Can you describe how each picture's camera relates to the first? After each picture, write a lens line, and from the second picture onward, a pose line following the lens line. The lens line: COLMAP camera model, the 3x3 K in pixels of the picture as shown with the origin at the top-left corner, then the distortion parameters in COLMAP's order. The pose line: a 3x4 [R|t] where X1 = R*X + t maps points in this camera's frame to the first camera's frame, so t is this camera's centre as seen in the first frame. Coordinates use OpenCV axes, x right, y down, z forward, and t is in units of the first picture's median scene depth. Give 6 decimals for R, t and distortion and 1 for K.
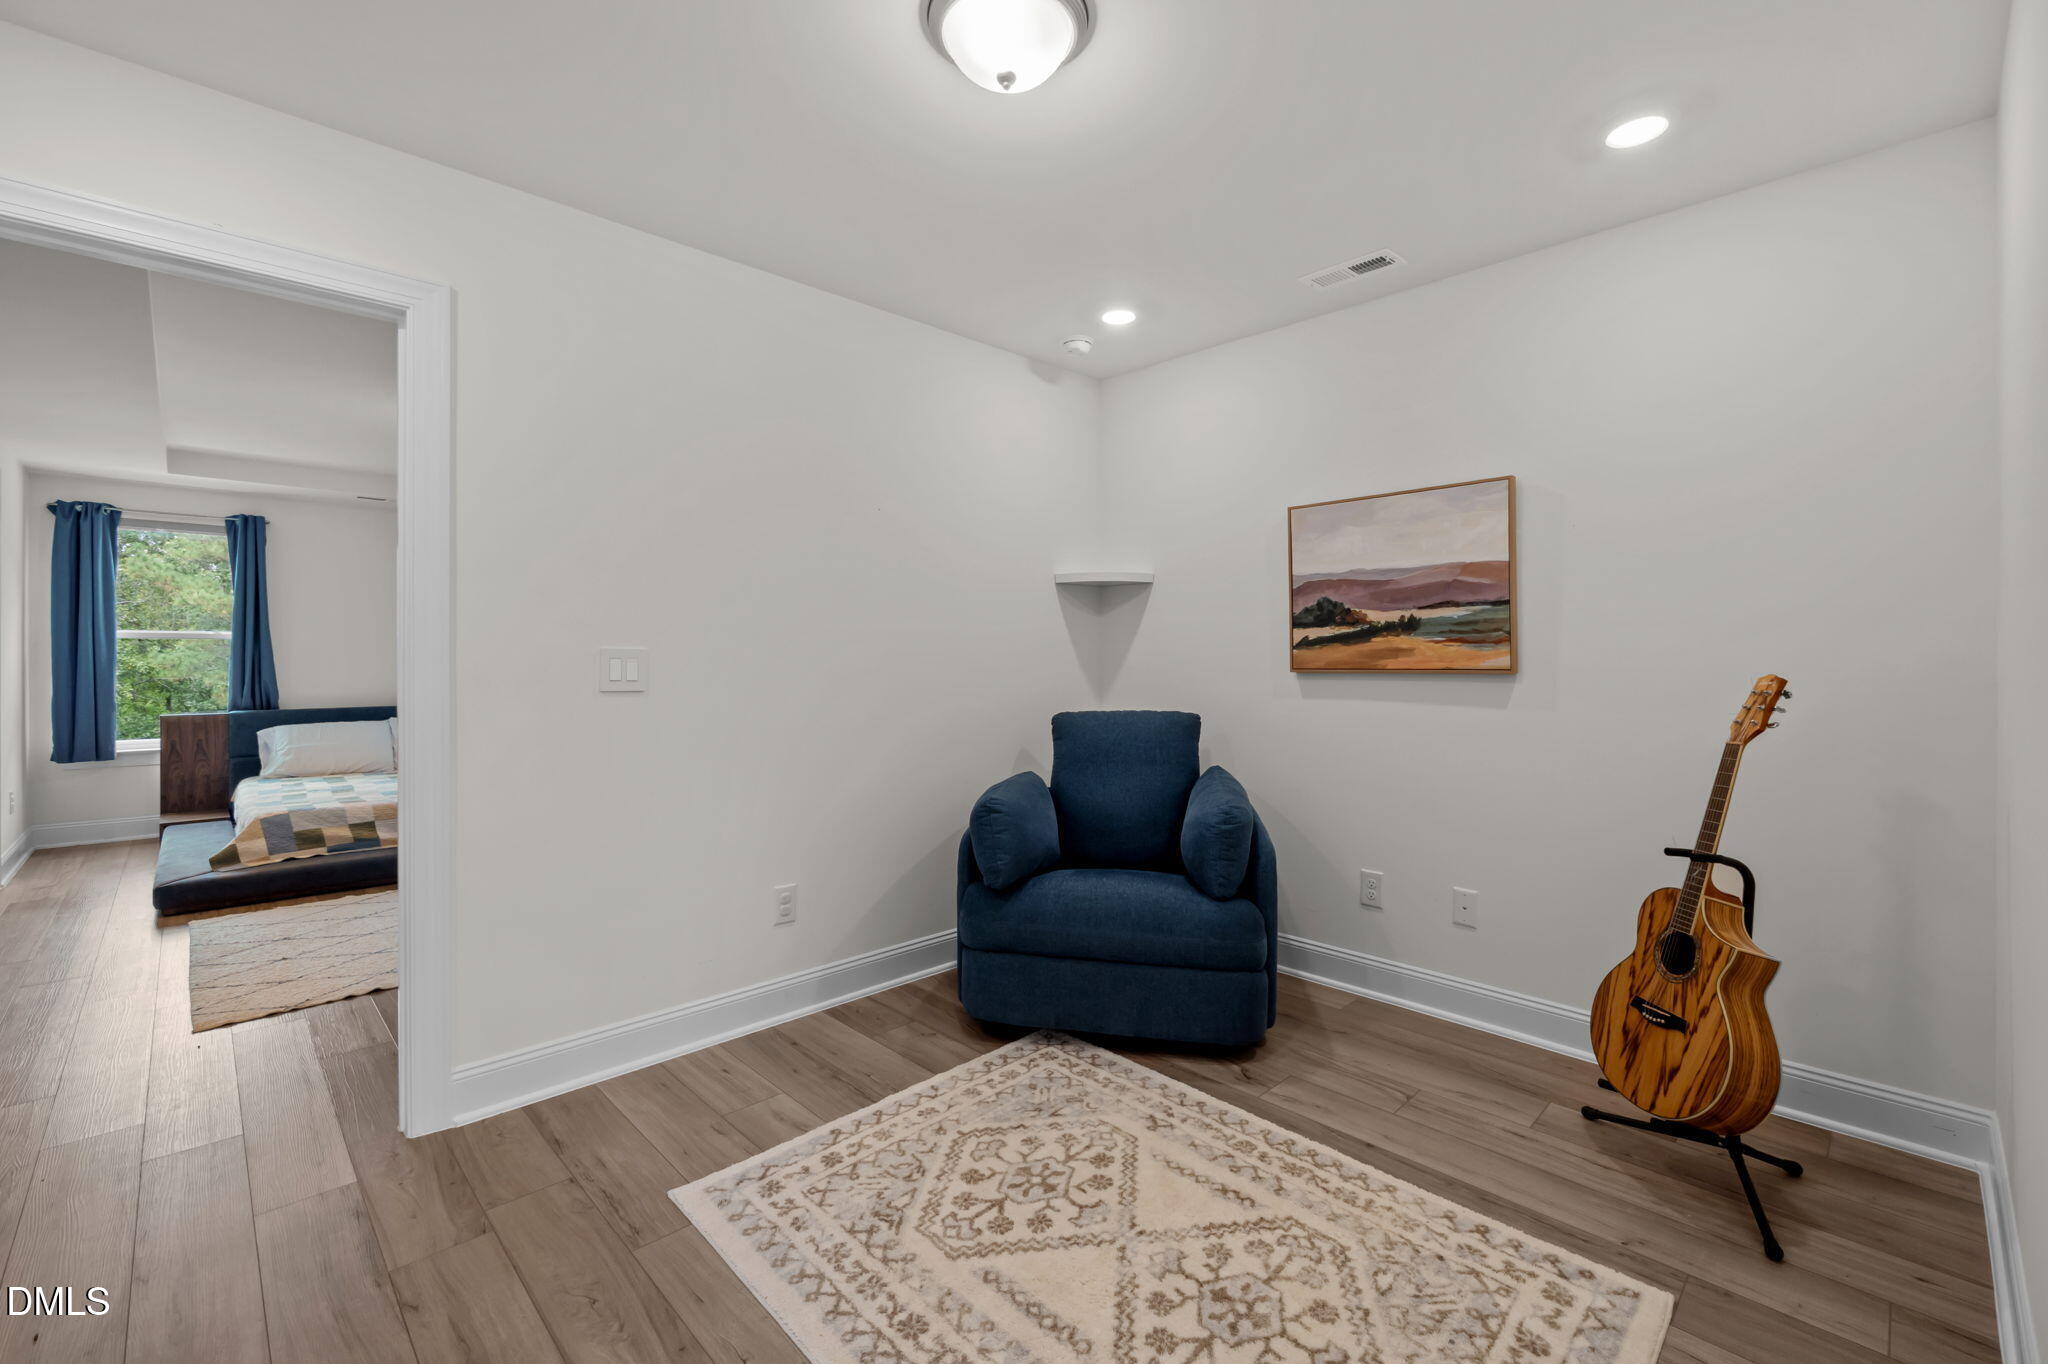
lens RADIAL K [[858.7, 0, 1022.1], [0, 858.7, 665.6], [0, 0, 1]] dist [-0.009488, 0.000175]
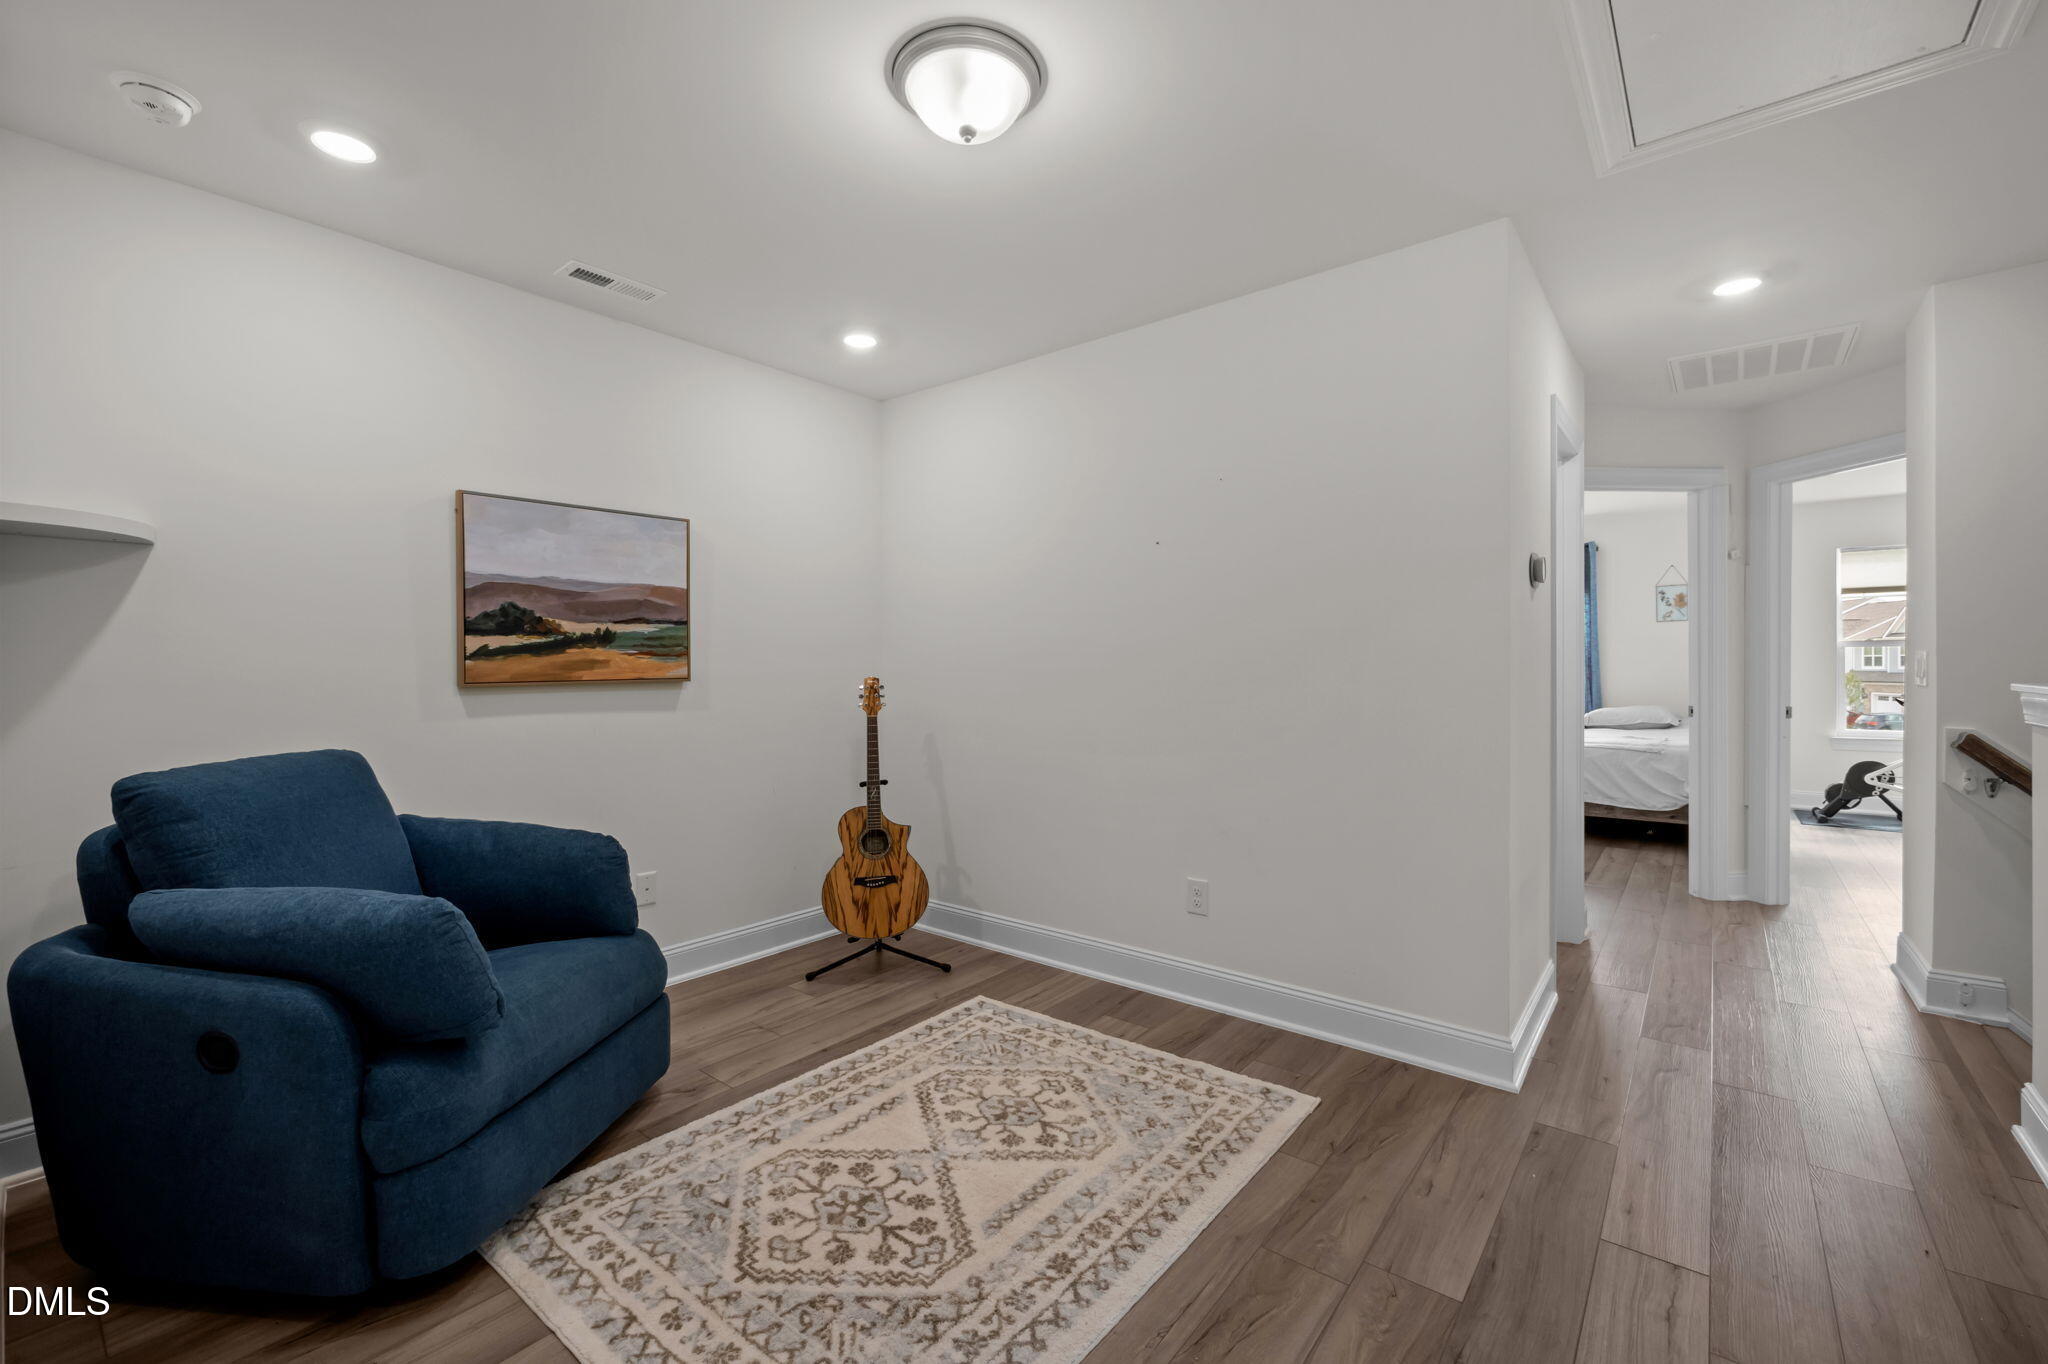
lens RADIAL K [[858.7, 0, 1022.1], [0, 858.7, 665.6], [0, 0, 1]] dist [-0.009488, 0.000175]
pose [[-0.122629, 0.001187, 0.992452, -0.821027], [0.013620, 0.999907, 0.000487, -0.008523], [-0.992359, 0.013577, -0.122634, 0.781380]]
